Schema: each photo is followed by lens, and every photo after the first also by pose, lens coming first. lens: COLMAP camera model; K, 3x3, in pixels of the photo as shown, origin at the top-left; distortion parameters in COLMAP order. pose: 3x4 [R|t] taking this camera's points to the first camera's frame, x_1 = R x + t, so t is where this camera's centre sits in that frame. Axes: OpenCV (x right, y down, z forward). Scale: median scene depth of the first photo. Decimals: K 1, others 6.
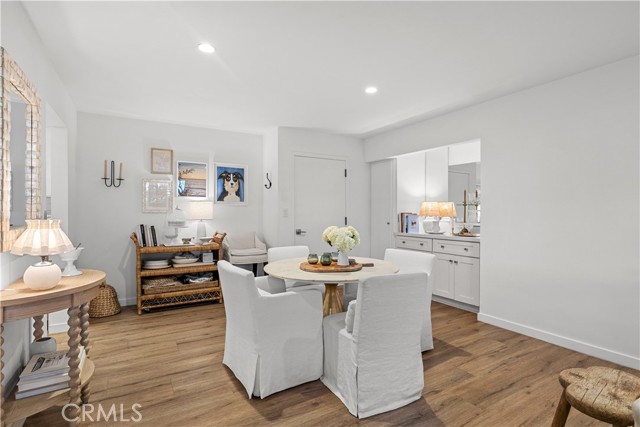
lens RADIAL K [[324.4, 0, 320.0], [0, 324.4, 213.5], [0, 0, 1]] dist [-0.002154, -0.000219]
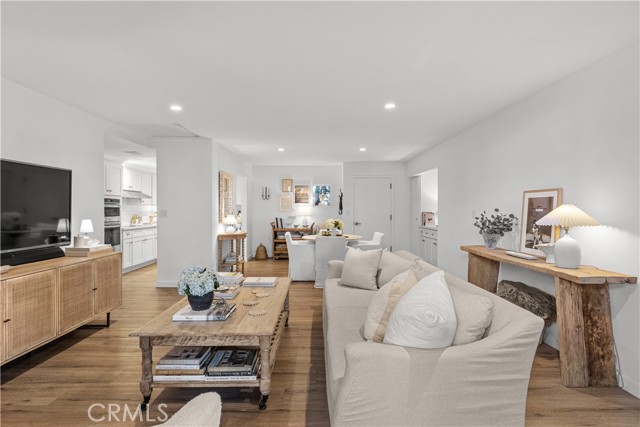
lens RADIAL K [[324.4, 0, 320.0], [0, 324.4, 213.5], [0, 0, 1]] dist [-0.002154, -0.000219]
pose [[0.863813, 0.005681, -0.503780, 0.664623], [-0.003151, 0.999978, 0.005874, -0.004469], [0.503802, -0.003486, 0.863812, -0.583689]]
